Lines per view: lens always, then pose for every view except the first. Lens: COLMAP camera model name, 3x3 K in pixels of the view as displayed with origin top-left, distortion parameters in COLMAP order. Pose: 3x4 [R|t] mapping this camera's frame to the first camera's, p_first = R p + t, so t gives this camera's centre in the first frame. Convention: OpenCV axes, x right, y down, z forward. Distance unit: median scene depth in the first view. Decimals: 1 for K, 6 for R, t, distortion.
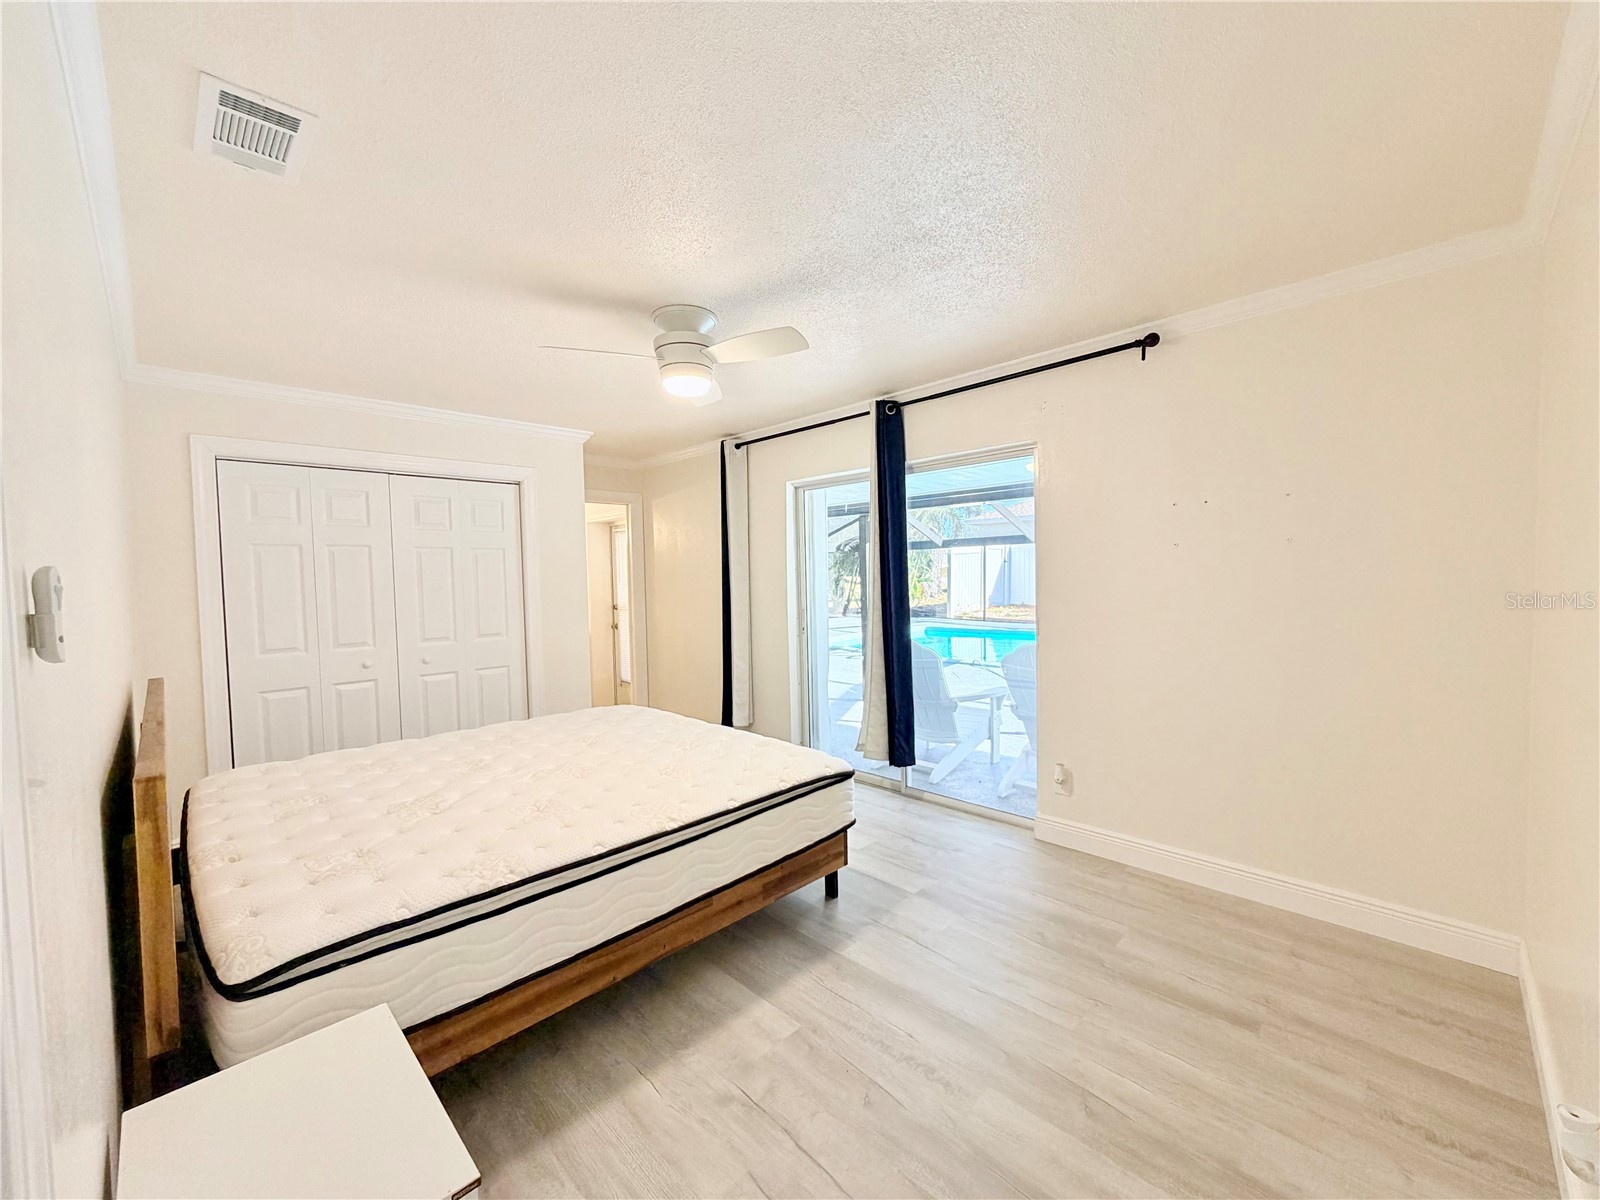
lens RADIAL K [[639.5, 0, 806.3], [0, 639.5, 598.9], [0, 0, 1]] dist [0.002529, -0.000769]
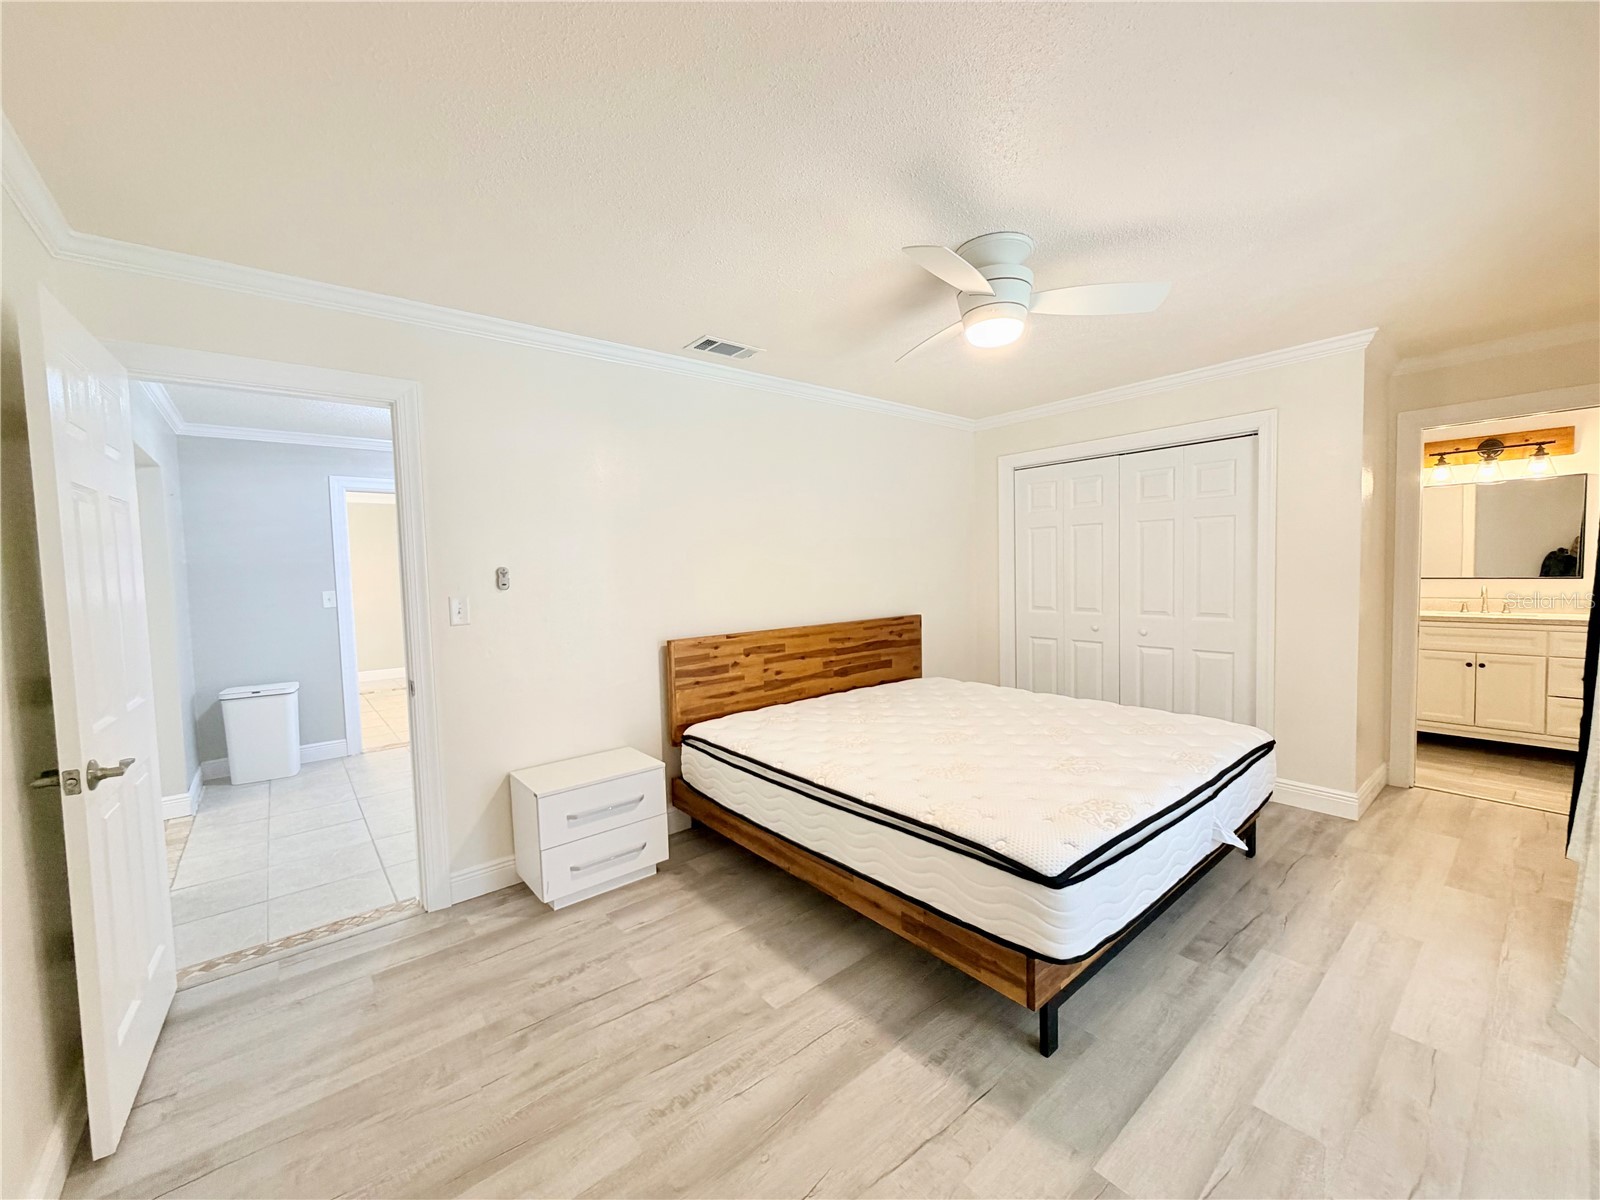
lens RADIAL K [[639.5, 0, 806.3], [0, 639.5, 598.9], [0, 0, 1]] dist [0.002529, -0.000769]
pose [[-0.092138, 0.075006, -0.992917, 0.935764], [-0.008327, 0.997066, 0.076092, -0.060193], [0.995711, 0.015279, -0.091244, 1.115249]]
